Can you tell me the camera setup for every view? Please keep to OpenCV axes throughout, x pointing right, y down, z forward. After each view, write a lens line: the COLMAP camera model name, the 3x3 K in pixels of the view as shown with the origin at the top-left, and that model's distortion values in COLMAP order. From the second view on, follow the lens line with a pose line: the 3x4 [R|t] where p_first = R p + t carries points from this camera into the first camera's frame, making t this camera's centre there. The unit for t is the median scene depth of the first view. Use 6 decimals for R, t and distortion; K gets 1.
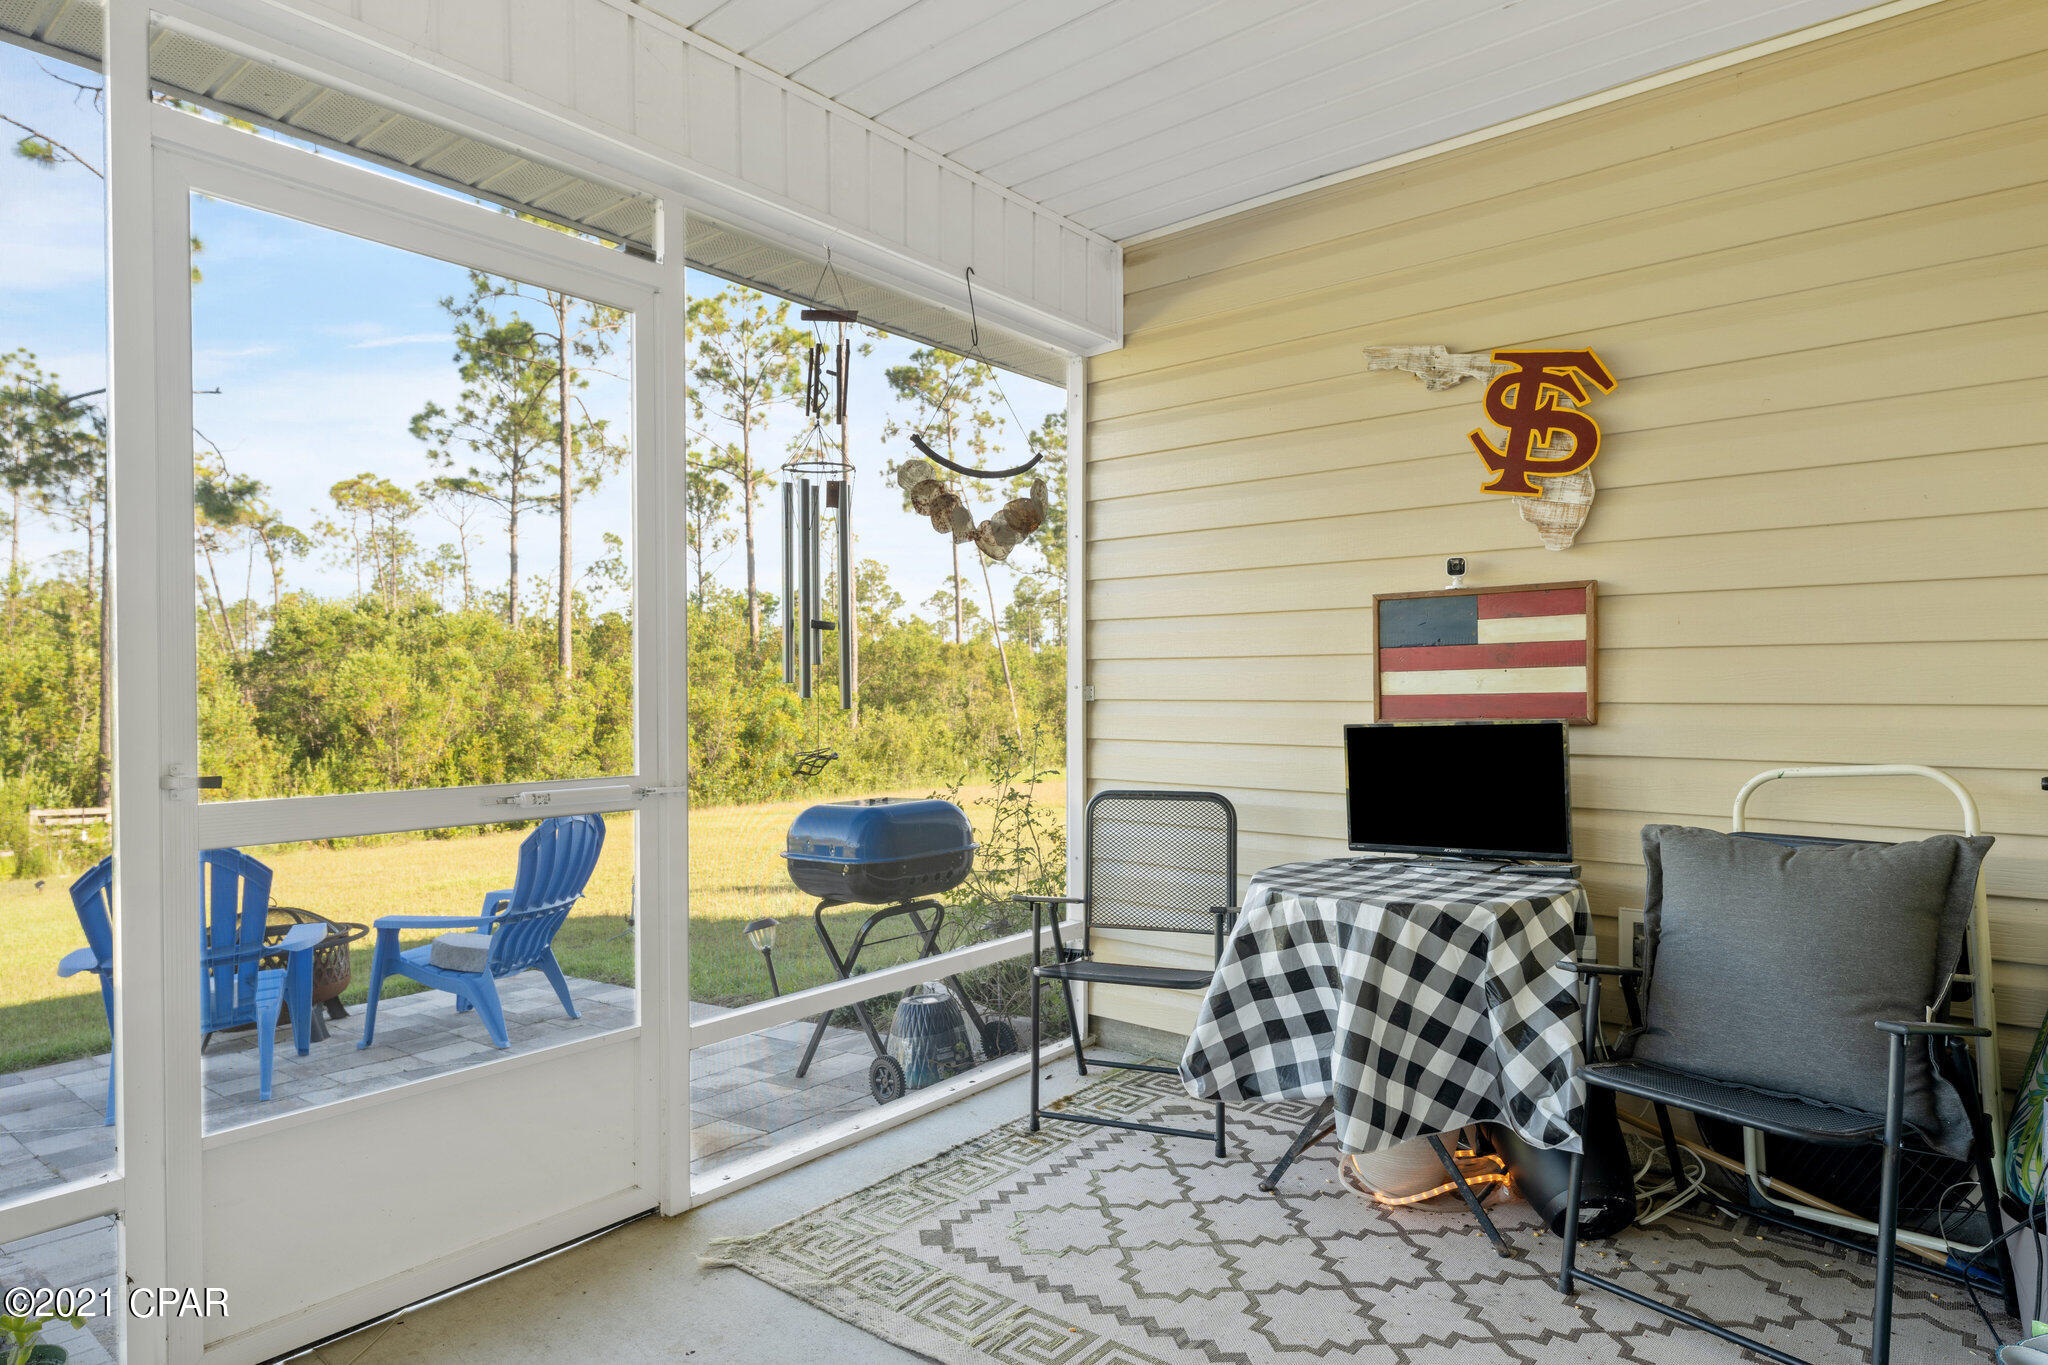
lens RADIAL K [[1138.9, 0, 1026.5], [0, 1138.9, 696.1], [0, 0, 1]] dist [0.003298, 0.001501]
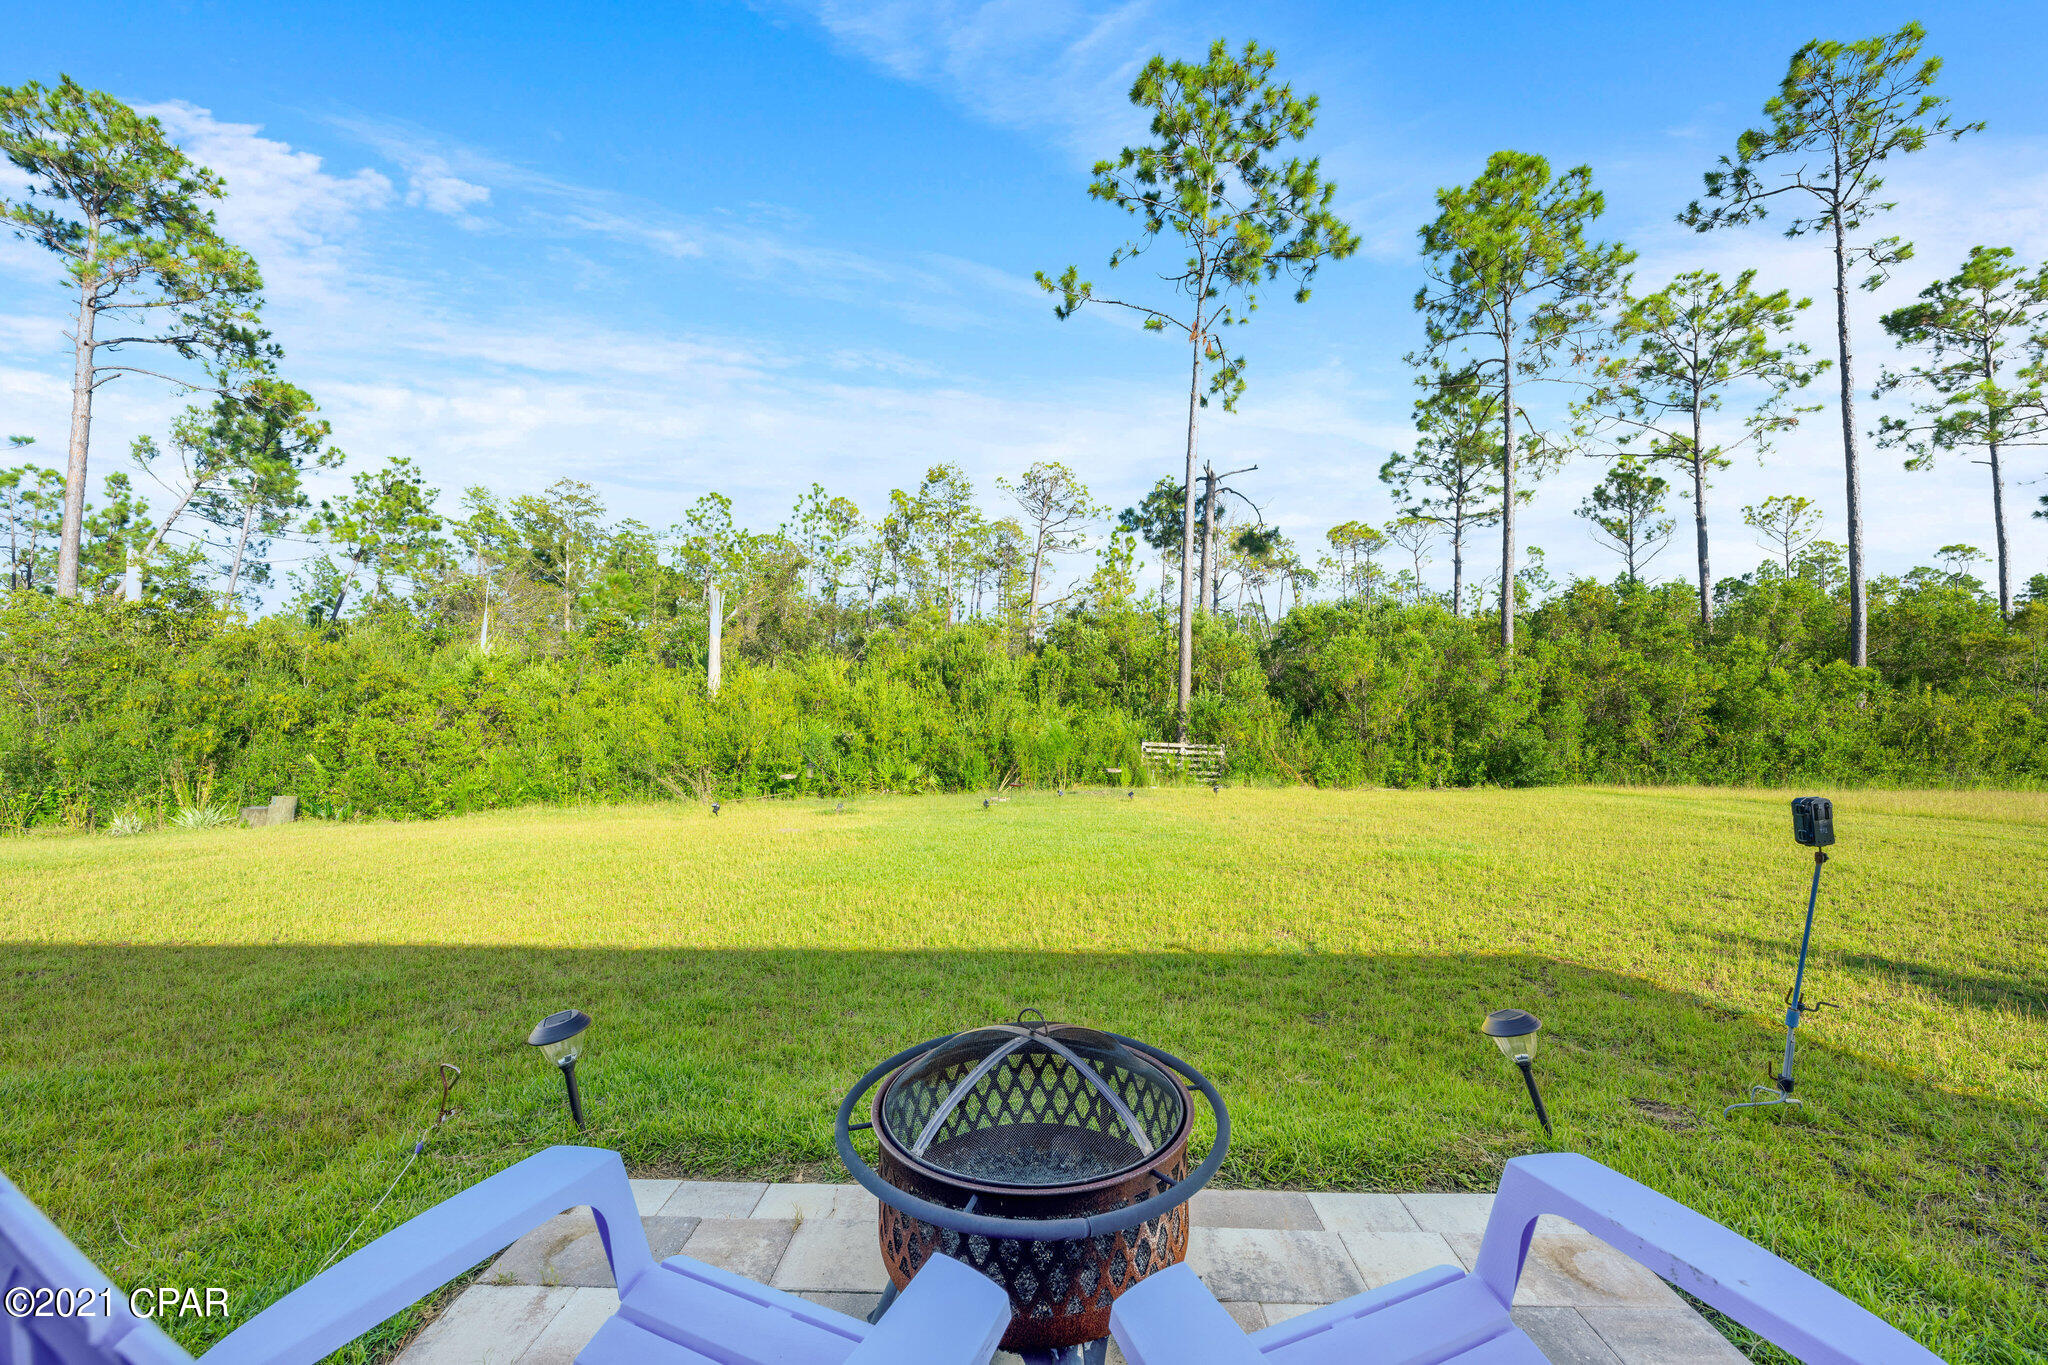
lens RADIAL K [[810.6, 0, 1025.3], [0, 810.6, 686.7], [0, 0, 1]] dist [-0.000725, -0.000254]
pose [[0.616077, 0.013912, -0.787563, -0.052926], [-0.004828, 0.999892, 0.013886, 0.005208], [0.787671, -0.004752, 0.616077, 0.102036]]
